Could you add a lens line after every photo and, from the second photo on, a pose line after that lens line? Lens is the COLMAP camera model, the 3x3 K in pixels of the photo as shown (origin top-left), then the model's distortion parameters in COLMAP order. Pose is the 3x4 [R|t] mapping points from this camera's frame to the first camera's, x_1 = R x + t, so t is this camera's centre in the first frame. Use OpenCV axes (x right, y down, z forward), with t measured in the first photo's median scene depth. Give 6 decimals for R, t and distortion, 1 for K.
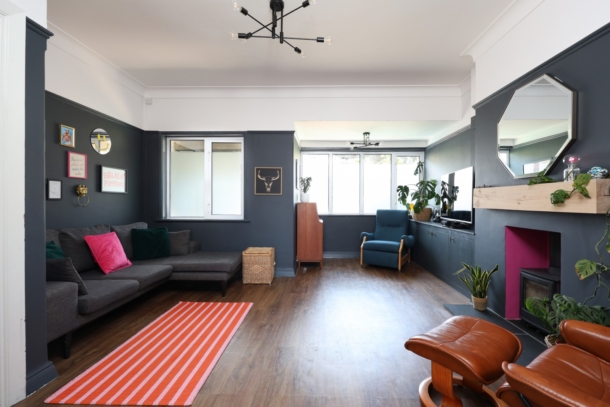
lens RADIAL K [[283.4, 0, 309.2], [0, 283.4, 202.8], [0, 0, 1]] dist [0.002566, 0.000223]
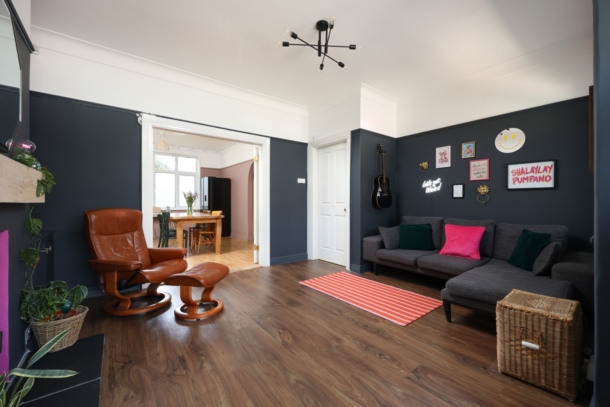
lens RADIAL K [[243.5, 0, 308.3], [0, 243.5, 201.6], [0, 0, 1]] dist [-0.002091, -0.000088]
pose [[-0.763390, -0.004248, -0.645924, 0.475804], [-0.005775, 0.999983, 0.000250, 0.010926], [0.645912, 0.003921, -0.763402, 1.450597]]
